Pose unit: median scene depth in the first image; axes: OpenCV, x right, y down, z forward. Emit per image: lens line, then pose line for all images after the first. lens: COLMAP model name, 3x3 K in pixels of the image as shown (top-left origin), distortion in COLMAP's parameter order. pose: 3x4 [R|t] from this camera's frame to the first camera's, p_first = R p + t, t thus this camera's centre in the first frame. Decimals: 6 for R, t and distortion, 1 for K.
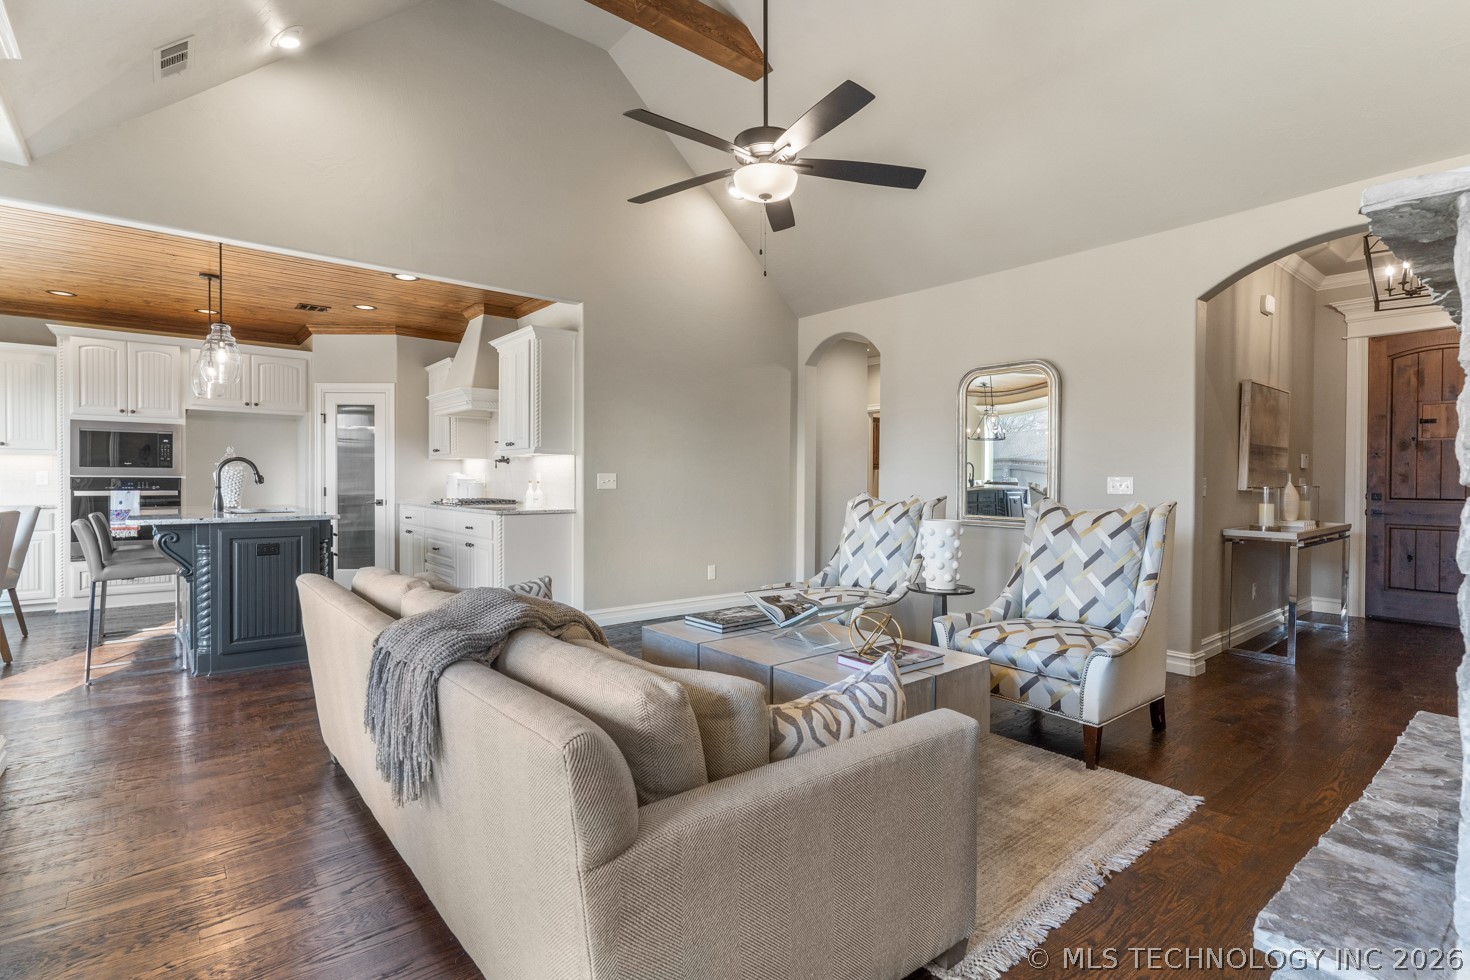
lens RADIAL K [[704.2, 0, 732.5], [0, 704.2, 487.2], [0, 0, 1]] dist [0.000165, -0.000706]
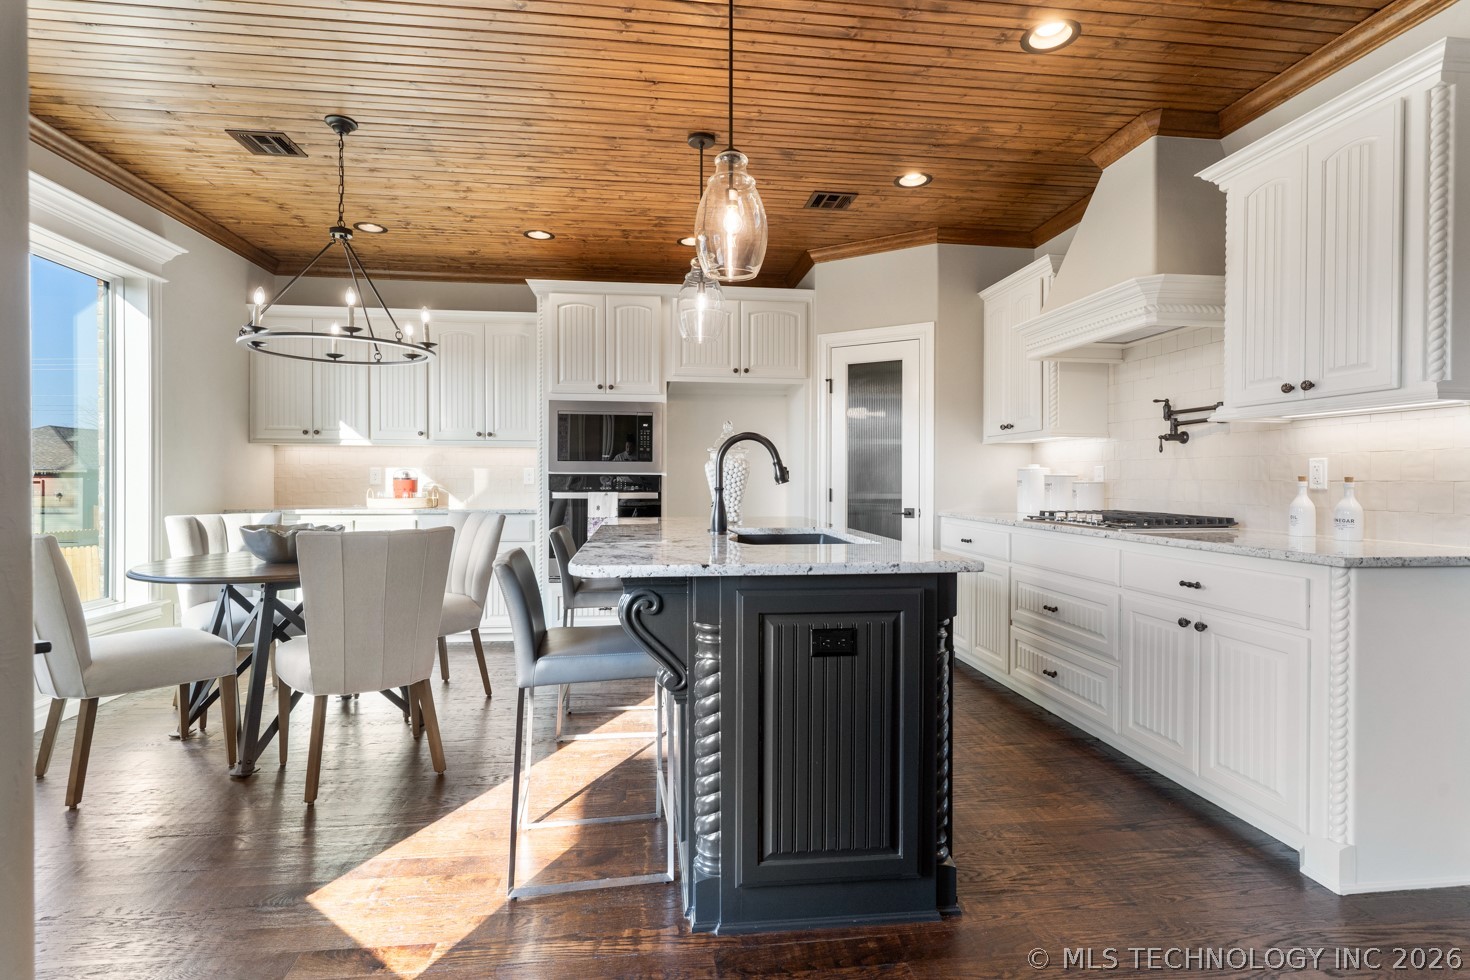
lens RADIAL K [[720.5, 0, 734.7], [0, 720.5, 490.9], [0, 0, 1]] dist [-0.001532, -0.000440]
pose [[0.847933, 0.006527, -0.530064, -0.337442], [-0.004090, 0.999975, 0.005771, -0.001366], [0.530088, -0.002726, 0.847938, 0.425311]]
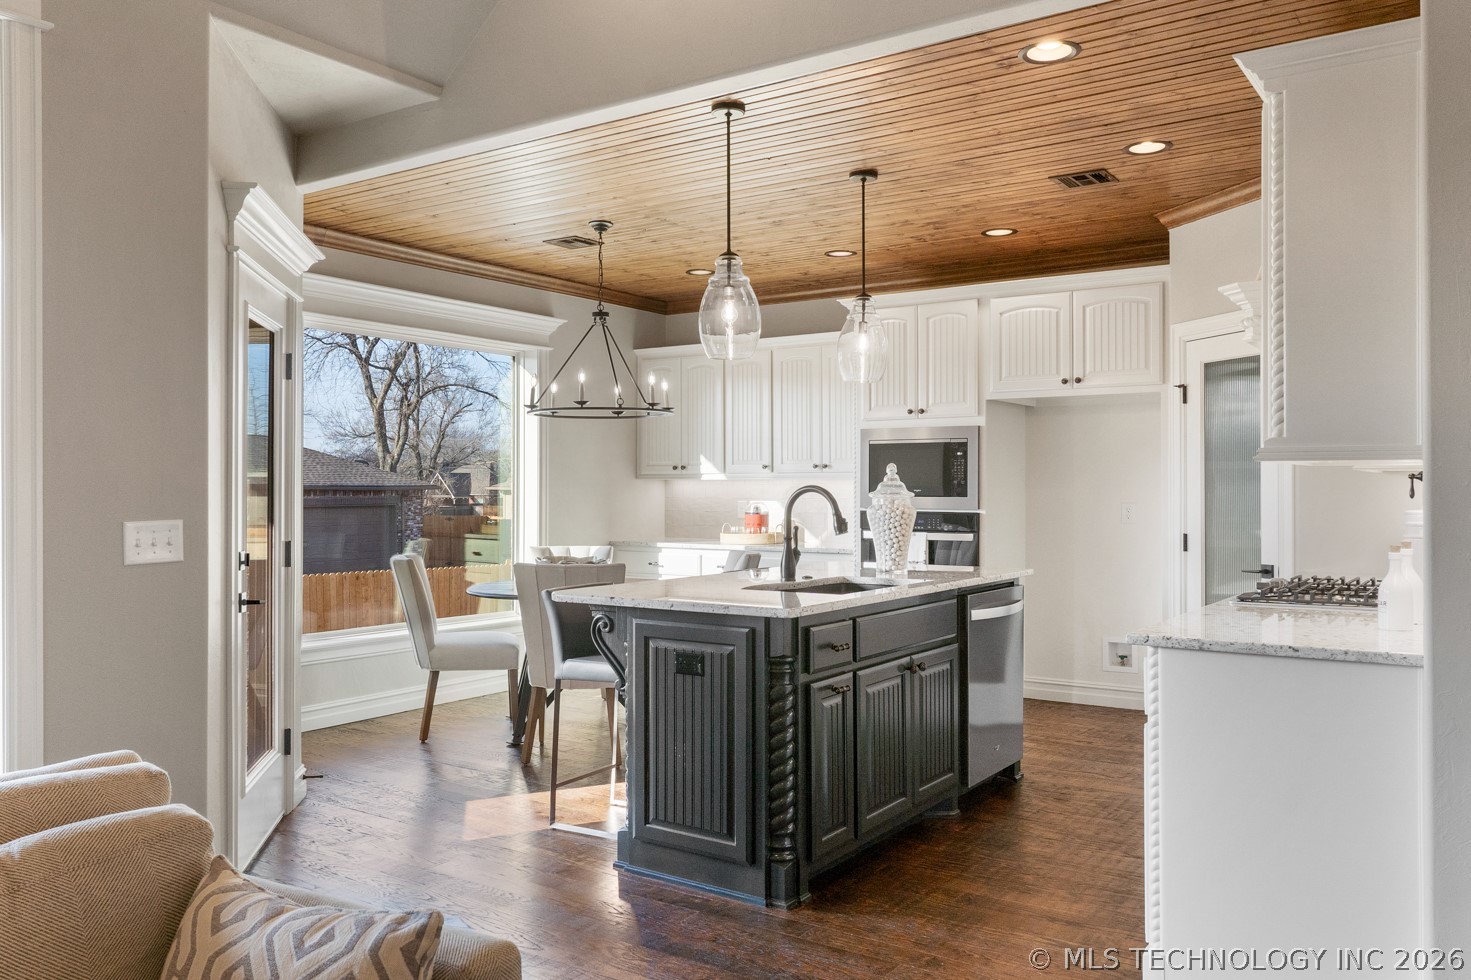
lens RADIAL K [[1158.2, 0, 736.8], [0, 1158.2, 491.8], [0, 0, 1]] dist [0.007635, -0.000342]
pose [[0.279378, -0.003362, -0.960175, 0.130584], [-0.008603, 0.999945, -0.006005, -0.025084], [0.960143, 0.009938, 0.279333, 0.547244]]
